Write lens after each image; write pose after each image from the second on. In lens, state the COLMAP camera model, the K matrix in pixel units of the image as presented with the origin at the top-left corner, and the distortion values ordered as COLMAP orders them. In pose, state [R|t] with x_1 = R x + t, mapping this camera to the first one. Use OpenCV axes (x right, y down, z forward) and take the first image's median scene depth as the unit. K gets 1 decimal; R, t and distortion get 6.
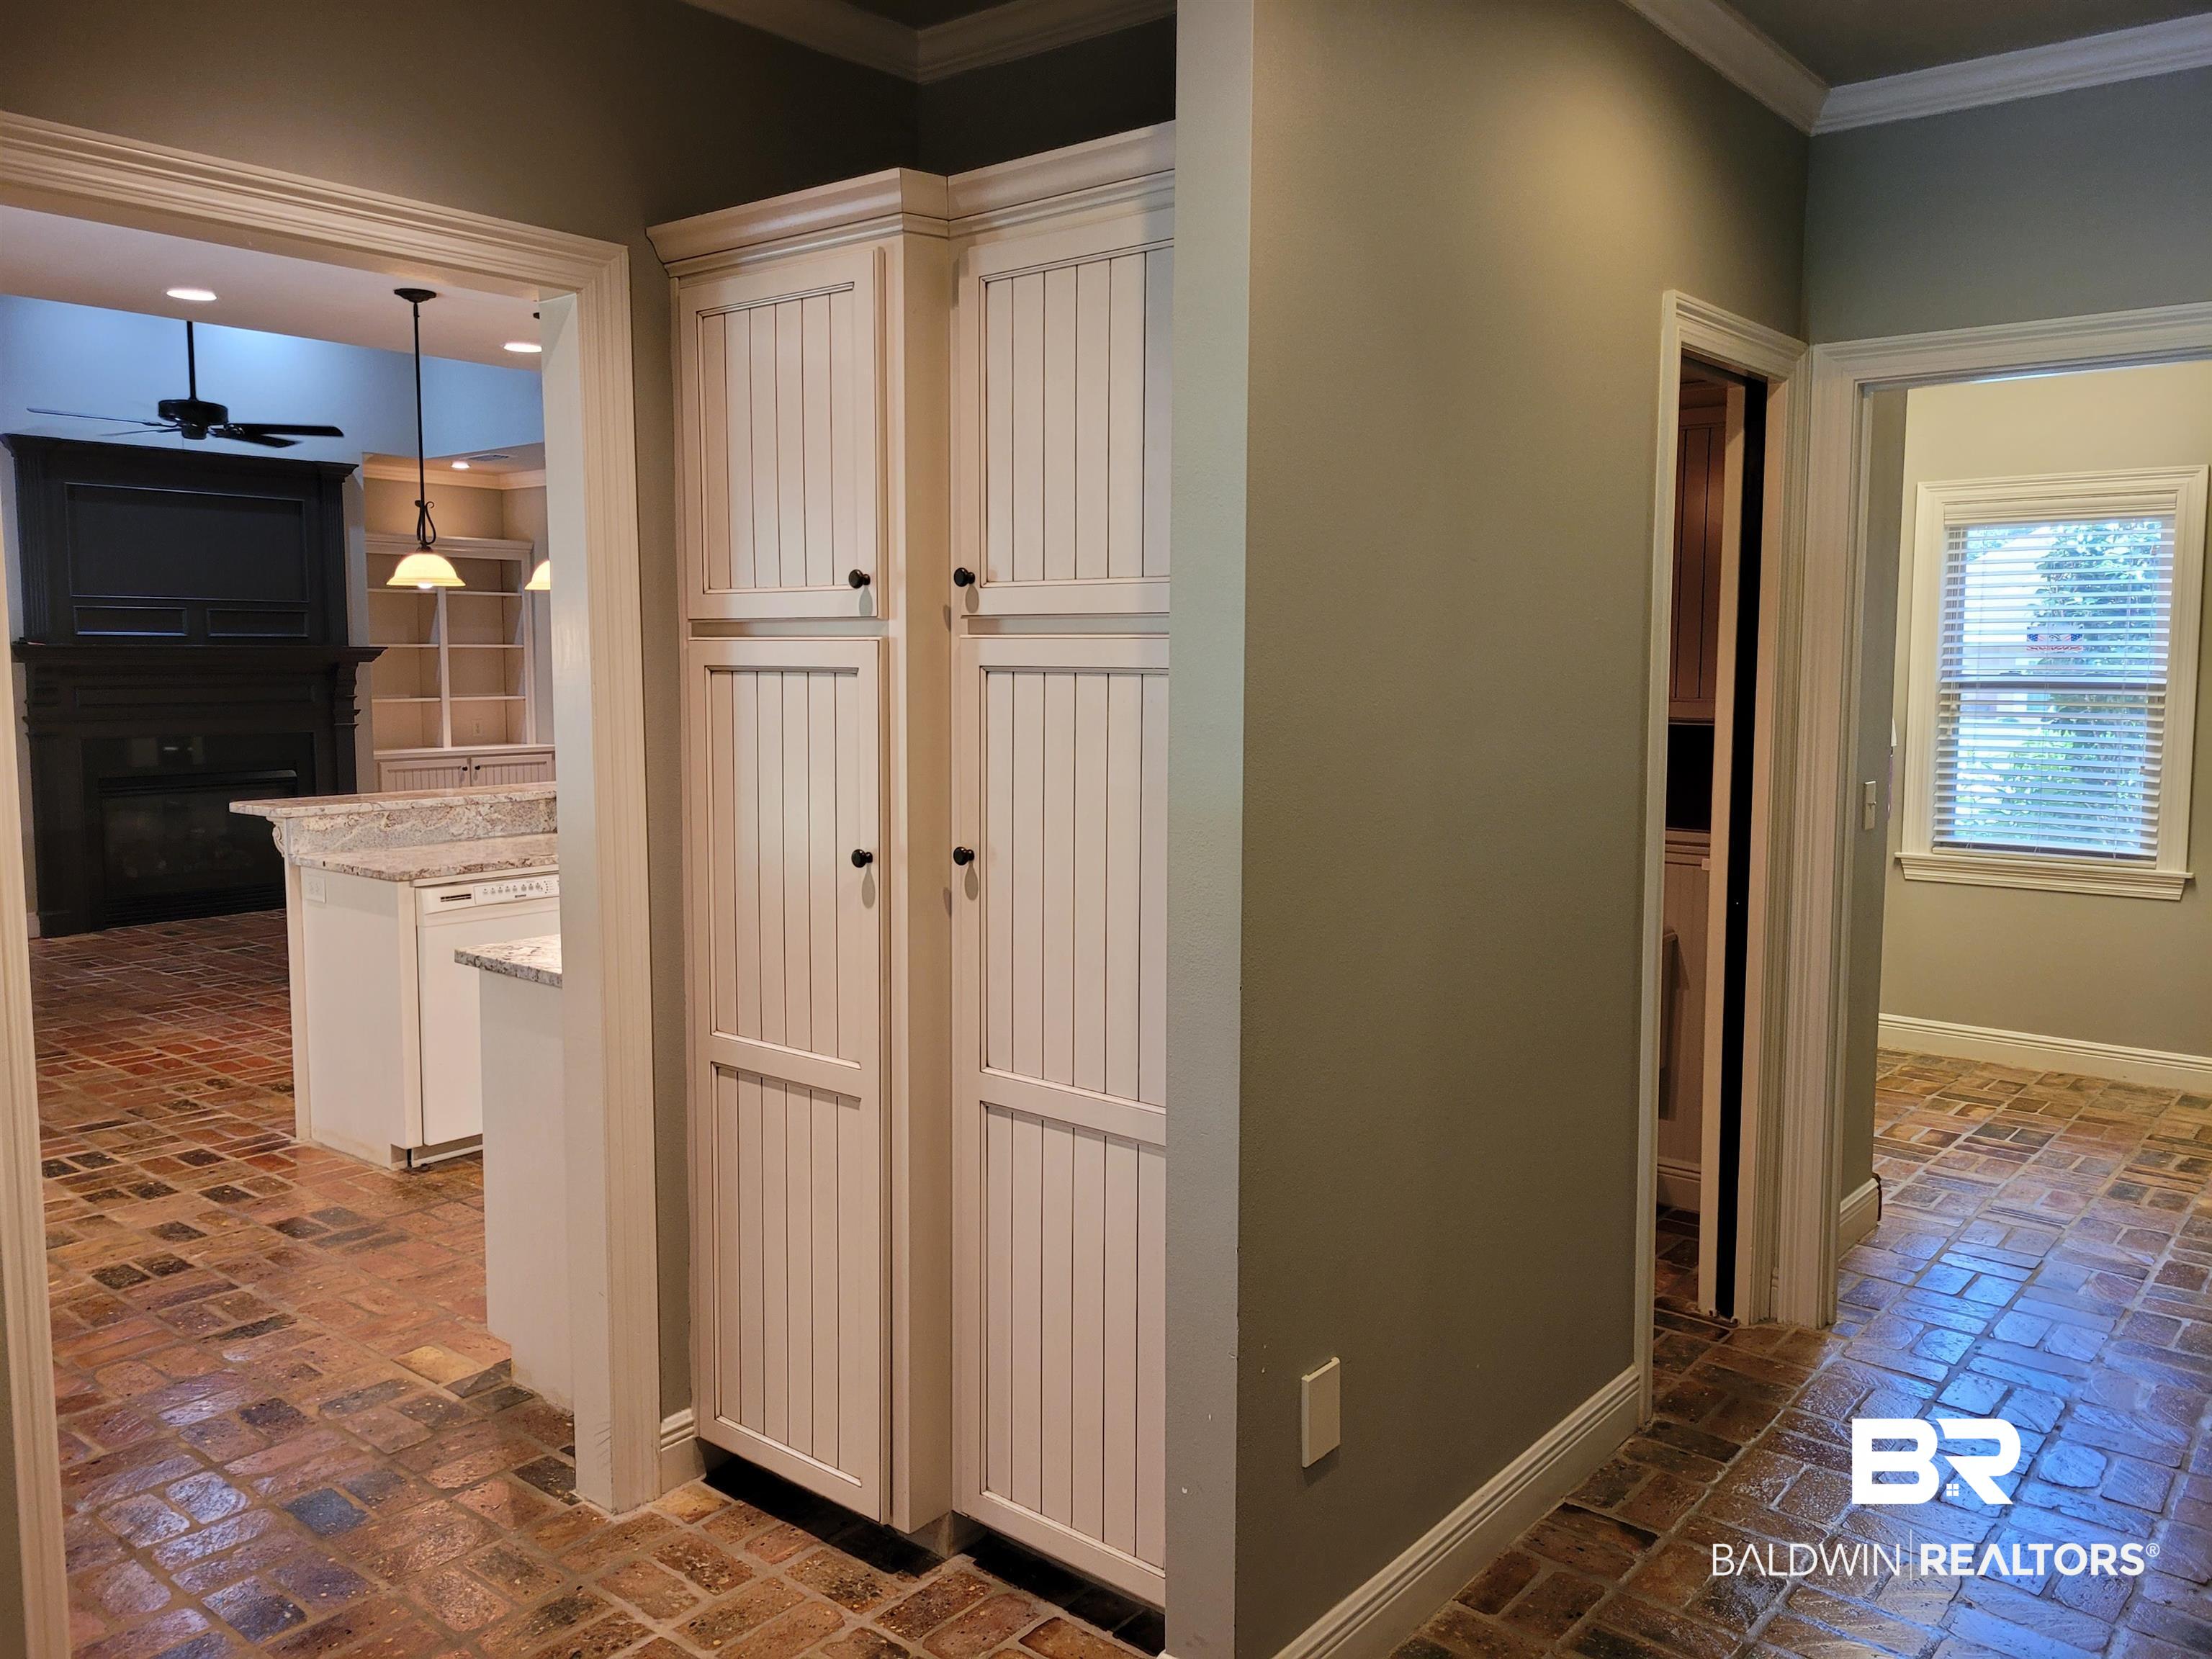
lens RADIAL K [[1665.5, 0, 1078.5], [0, 1665.5, 794.8], [0, 0, 1]] dist [0.056664, -0.049210]
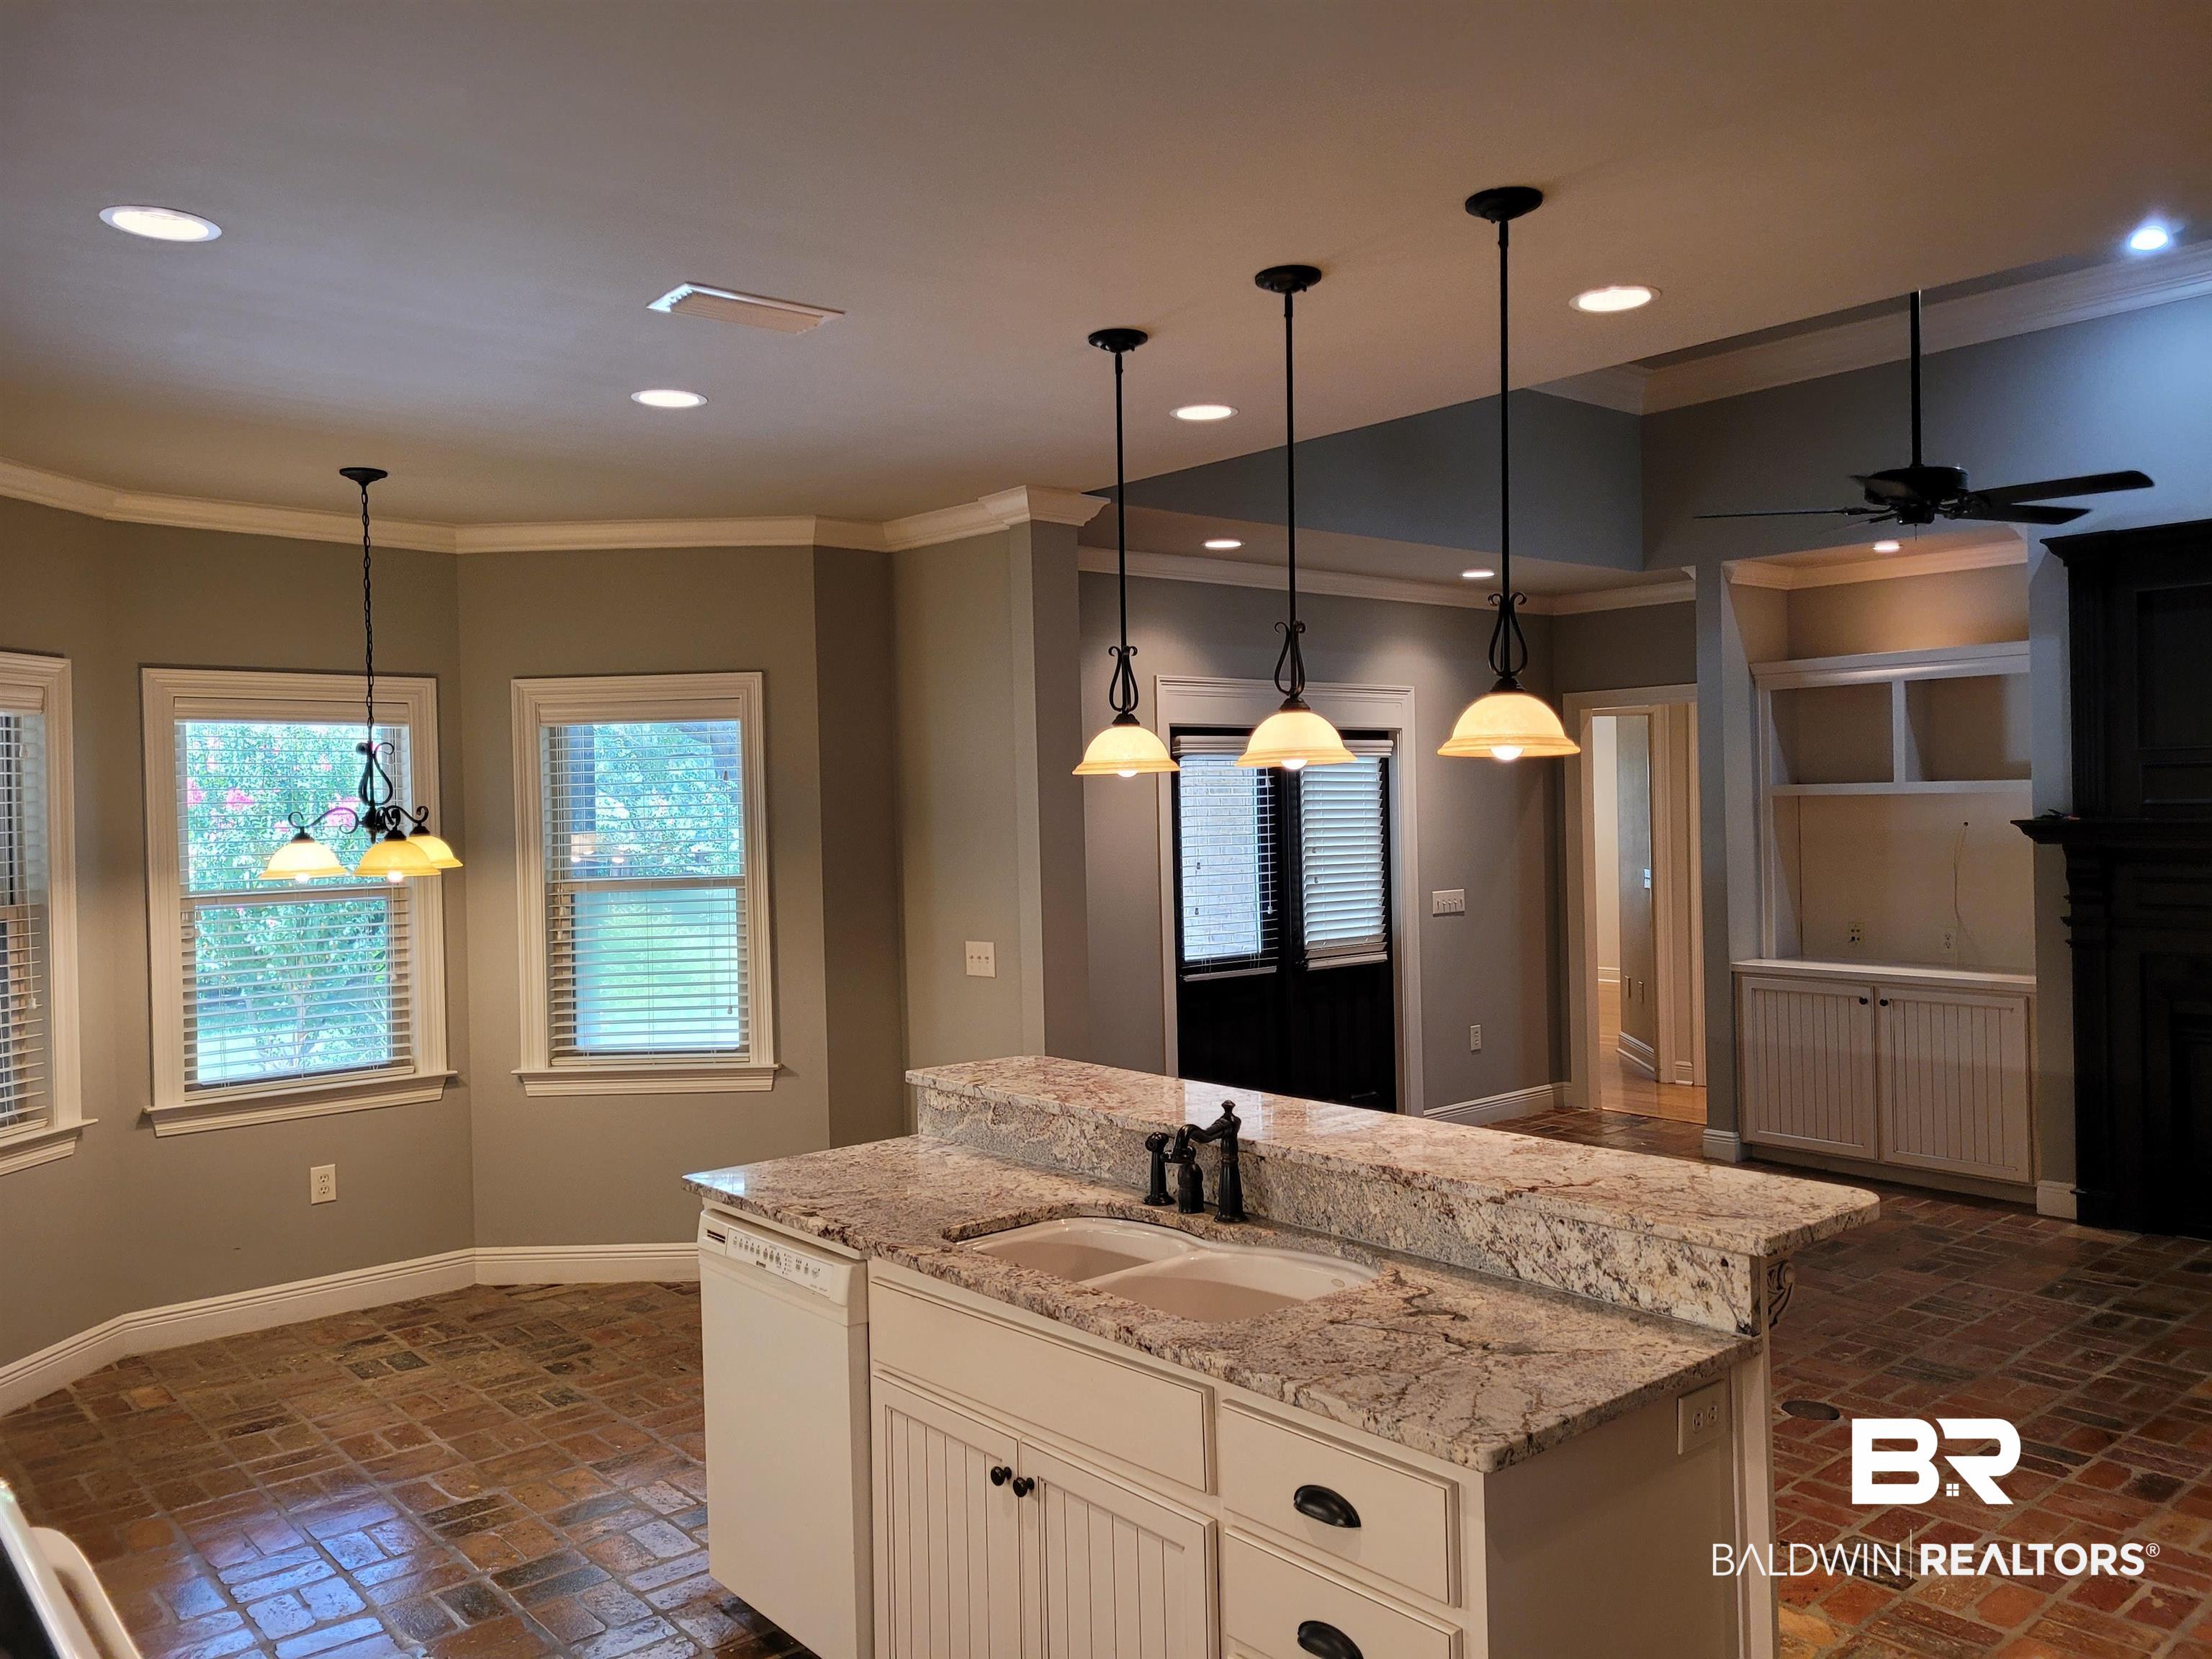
lens RADIAL K [[1665.5, 0, 1115.7], [0, 1665.5, 796.3], [0, 0, 1]] dist [0.056664, -0.049210]
pose [[-0.150958, -0.002438, -0.988537, 0.188938], [-0.065730, 0.997809, 0.007576, -0.088018], [0.986352, 0.066120, -0.150788, 0.800624]]
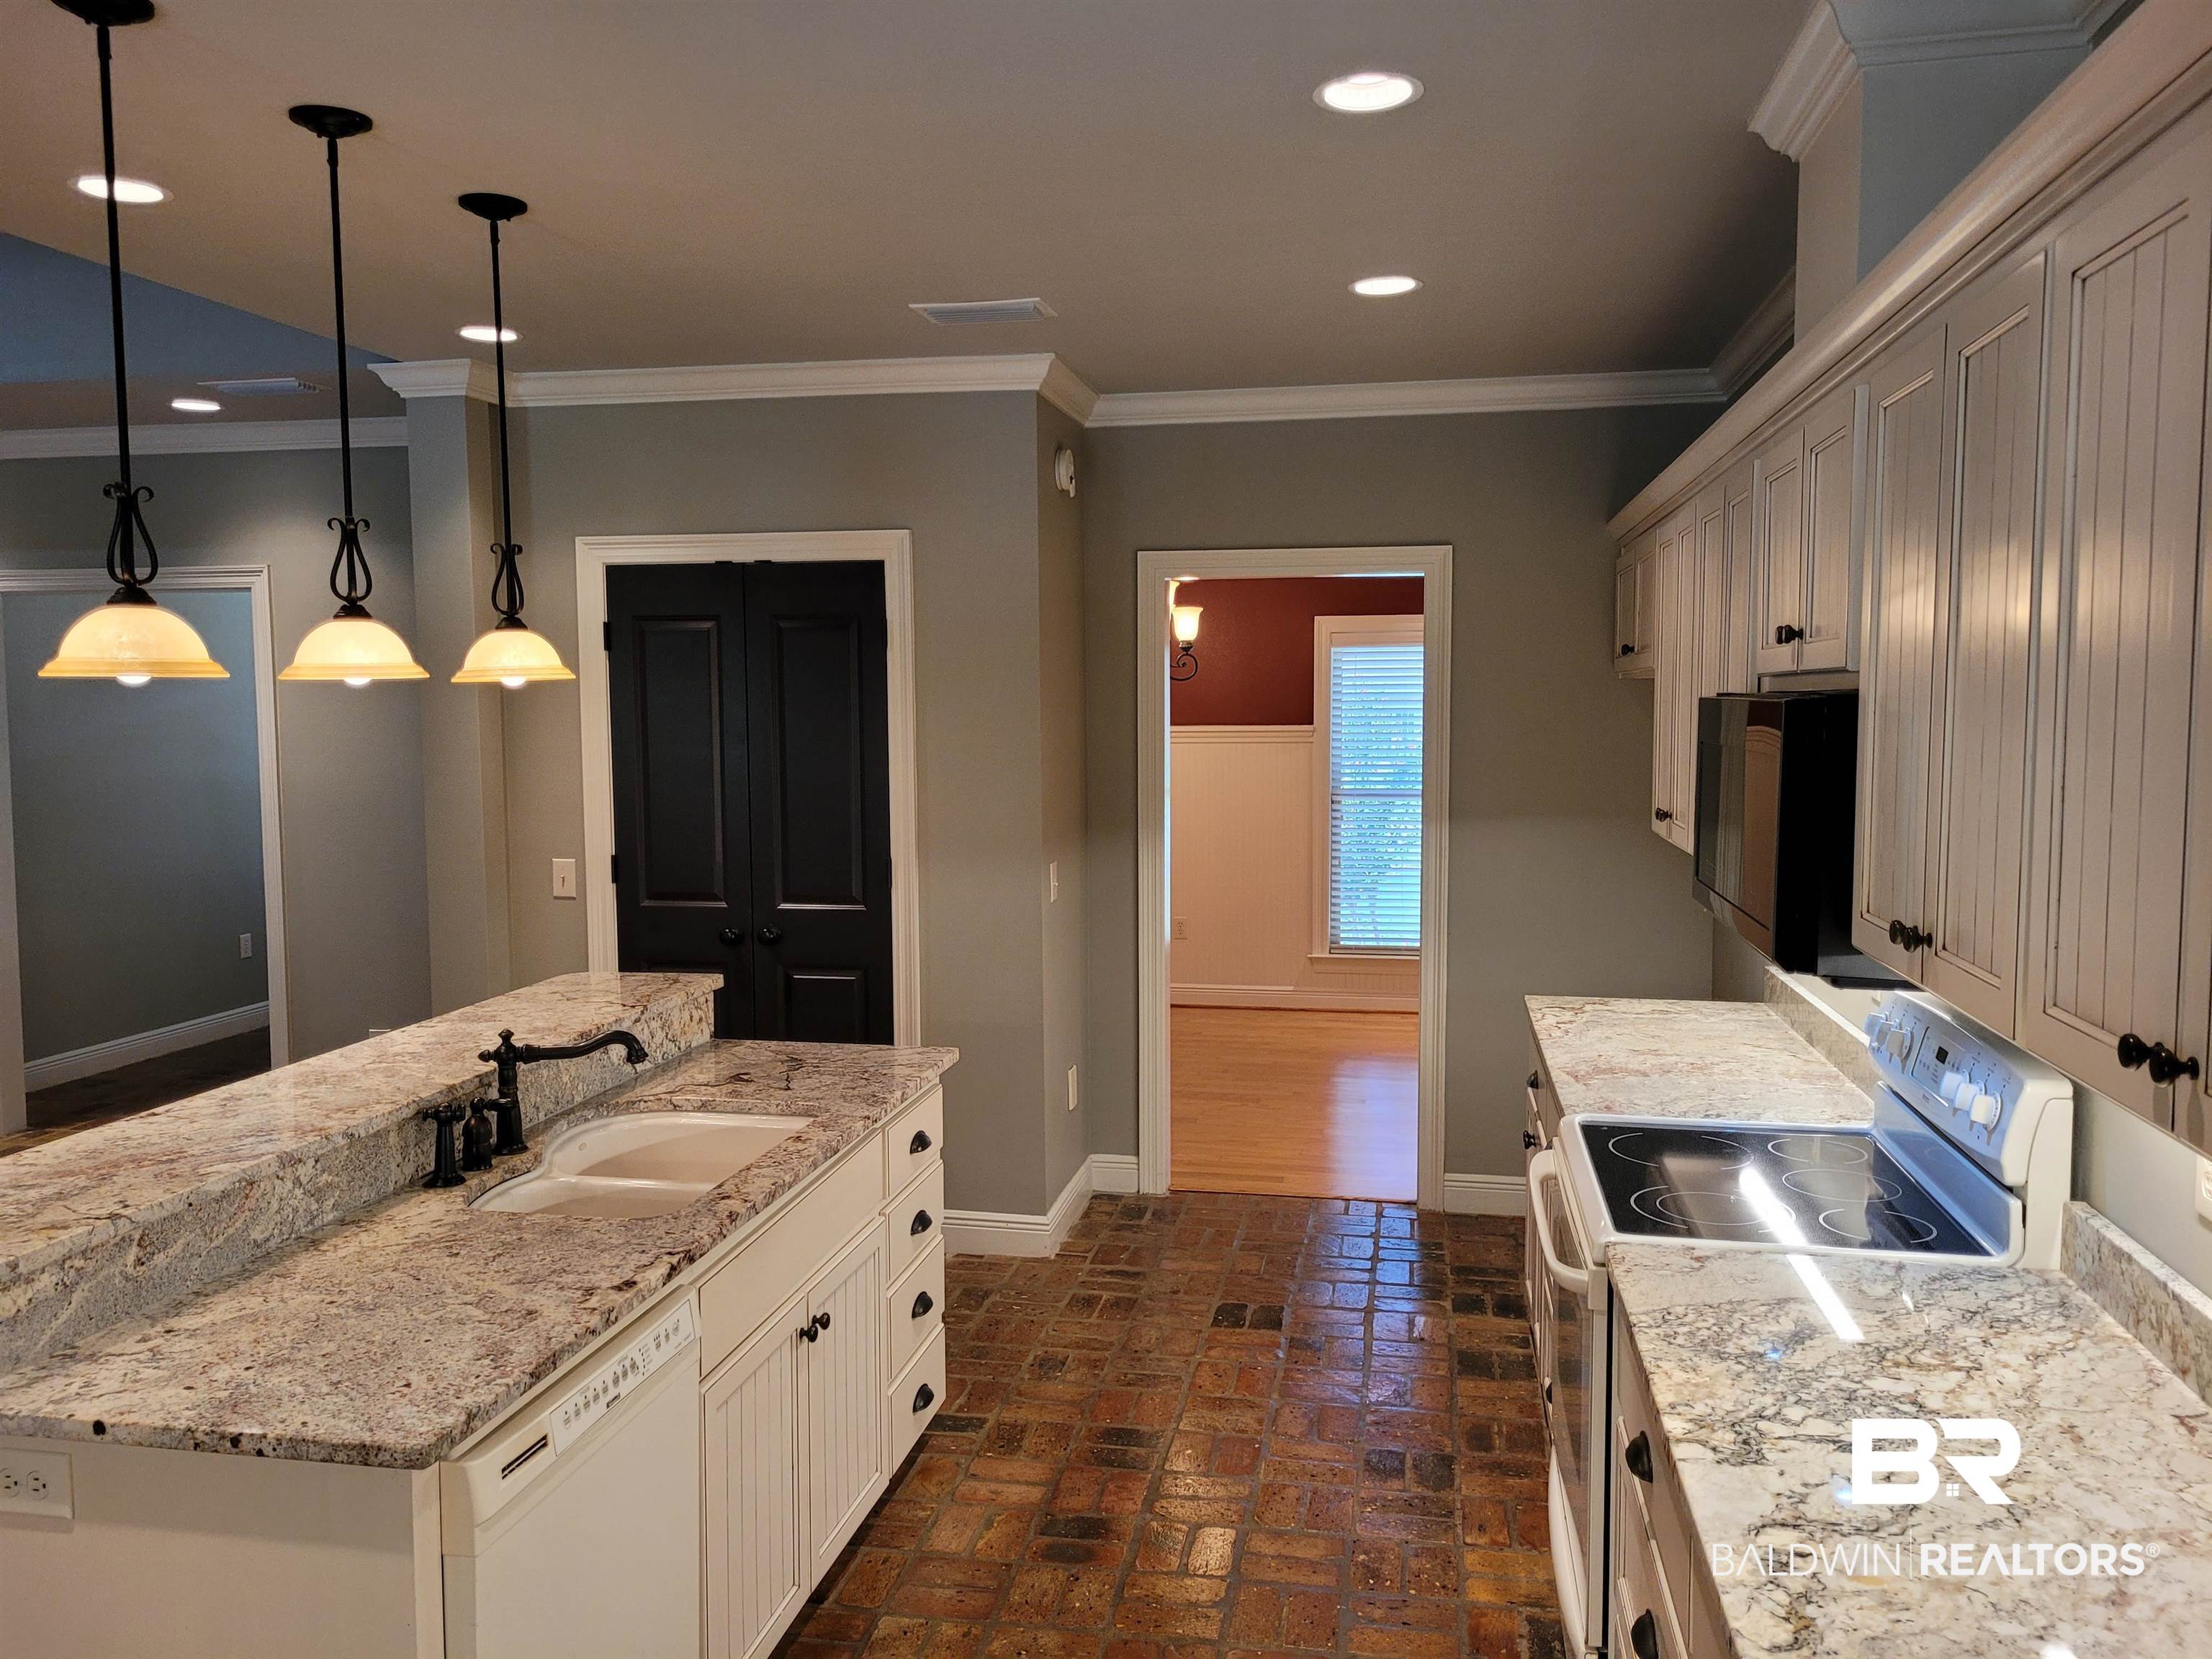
lens RADIAL K [[1665.5, 0, 1099.0], [0, 1665.5, 823.5], [0, 0, 1]] dist [0.056664, -0.049210]
pose [[0.872789, -0.040722, 0.486396, -0.281641], [0.046503, 0.998918, 0.000185, -0.055054], [-0.485877, 0.022457, 0.873739, 0.361854]]
